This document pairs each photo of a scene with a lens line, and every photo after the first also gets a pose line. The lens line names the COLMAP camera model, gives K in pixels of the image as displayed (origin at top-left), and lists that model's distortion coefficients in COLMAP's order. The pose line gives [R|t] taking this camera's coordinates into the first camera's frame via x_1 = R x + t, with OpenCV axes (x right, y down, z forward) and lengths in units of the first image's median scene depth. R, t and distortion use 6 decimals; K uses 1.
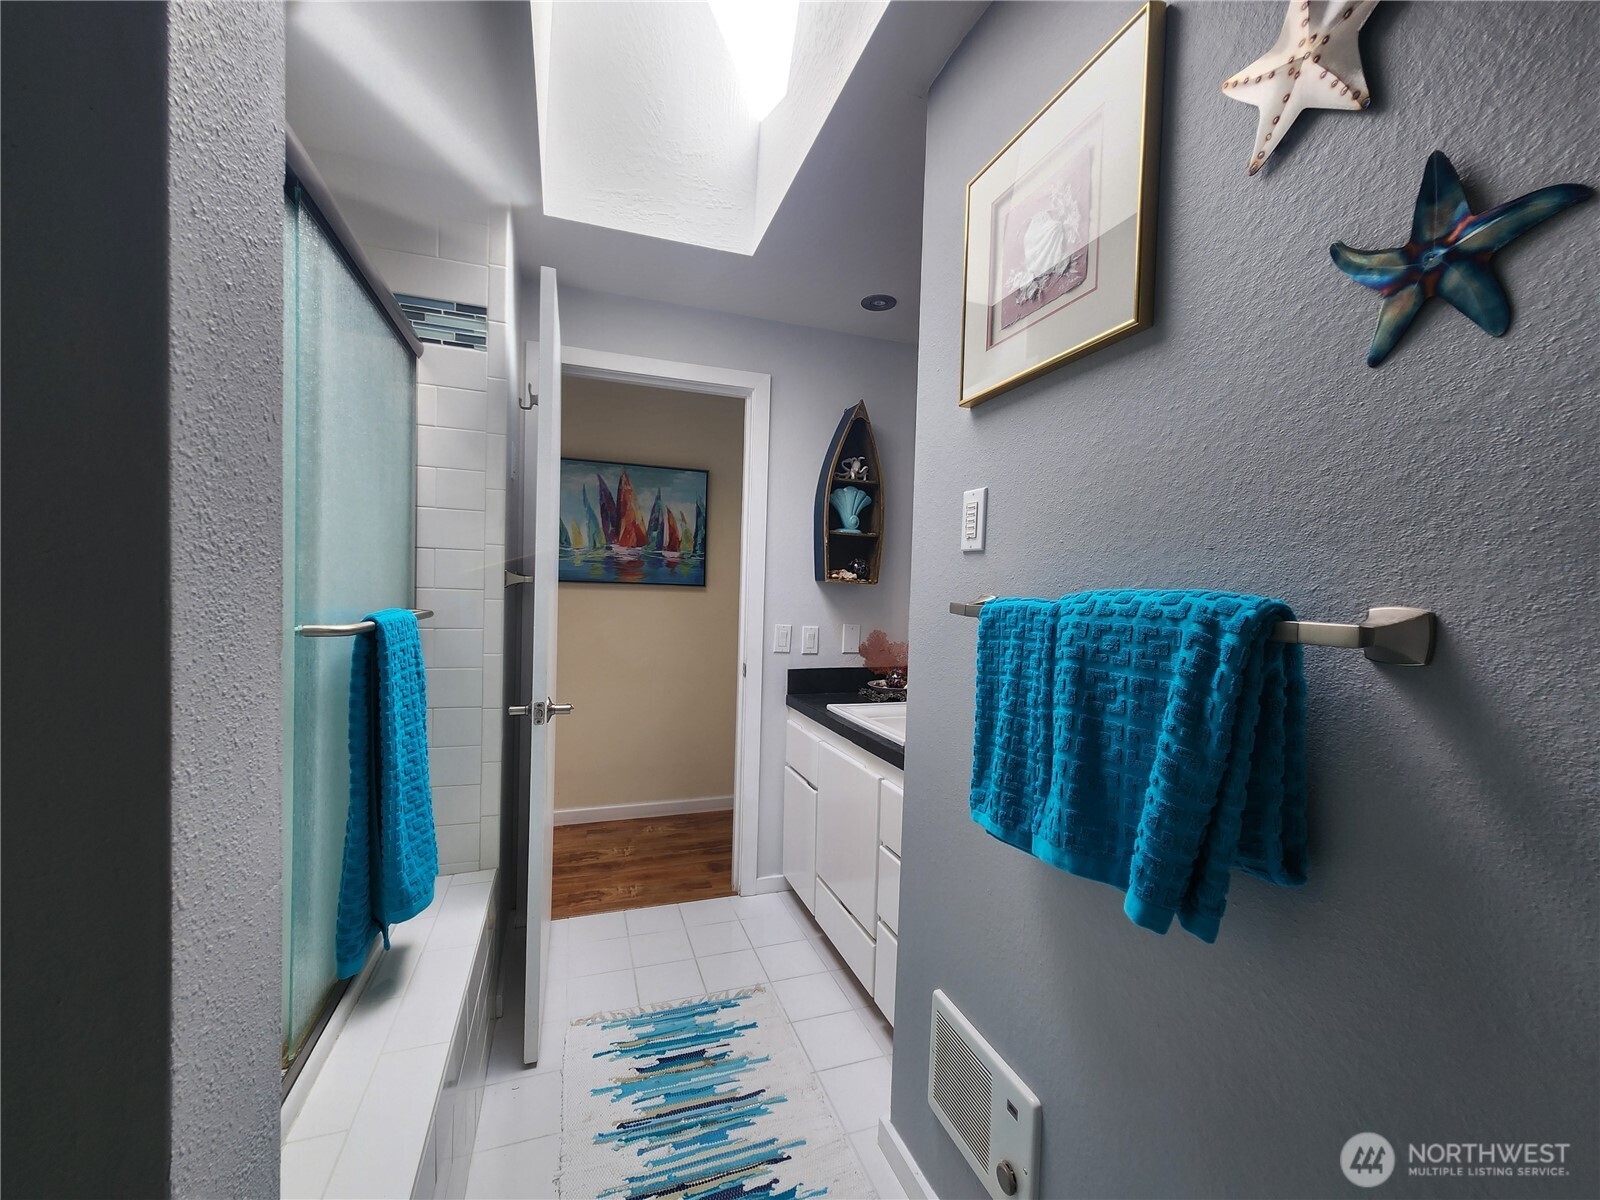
lens RADIAL K [[662.1, 0, 797.8], [0, 662.1, 606.0], [0, 0, 1]] dist [-0.001666, 0.001348]
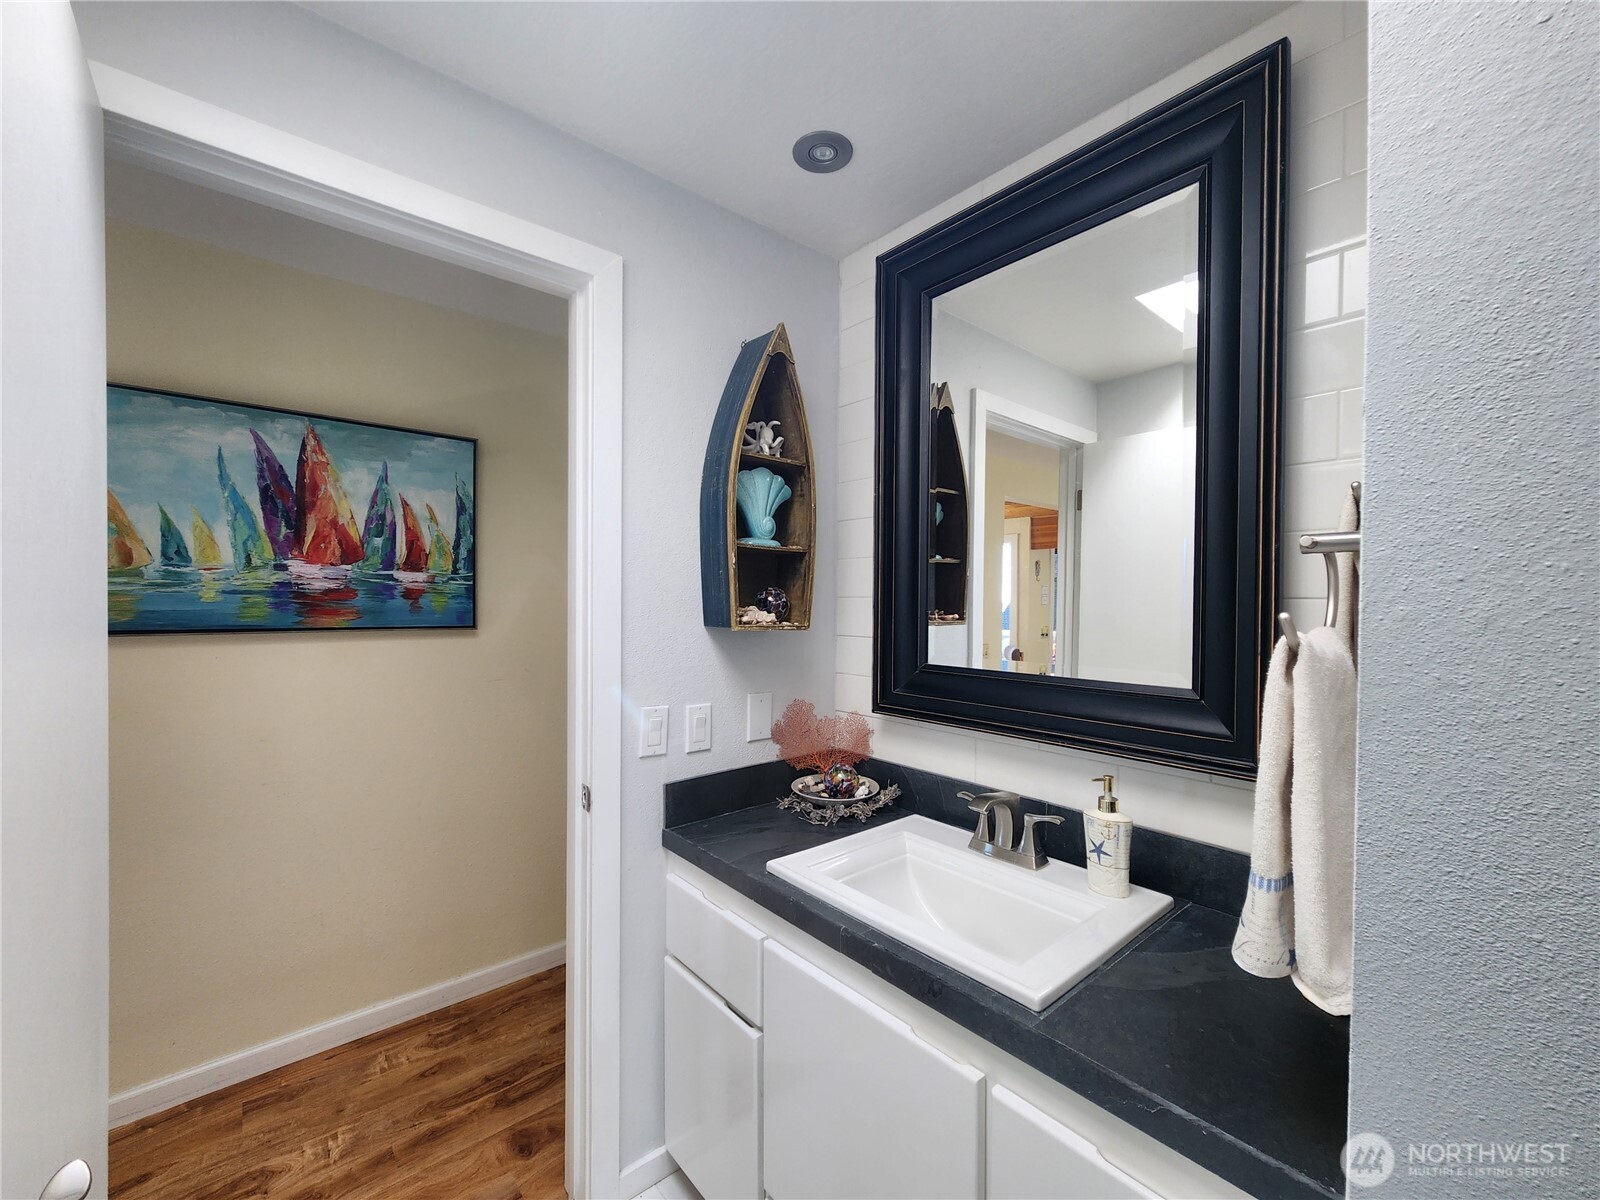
lens RADIAL K [[662.1, 0, 806.0], [0, 662.1, 607.7], [0, 0, 1]] dist [-0.001666, 0.001348]
pose [[0.930541, -0.026031, 0.365260, -0.084352], [0.028937, 0.999578, -0.002483, -0.040930], [-0.365042, 0.012880, 0.930902, 0.341166]]
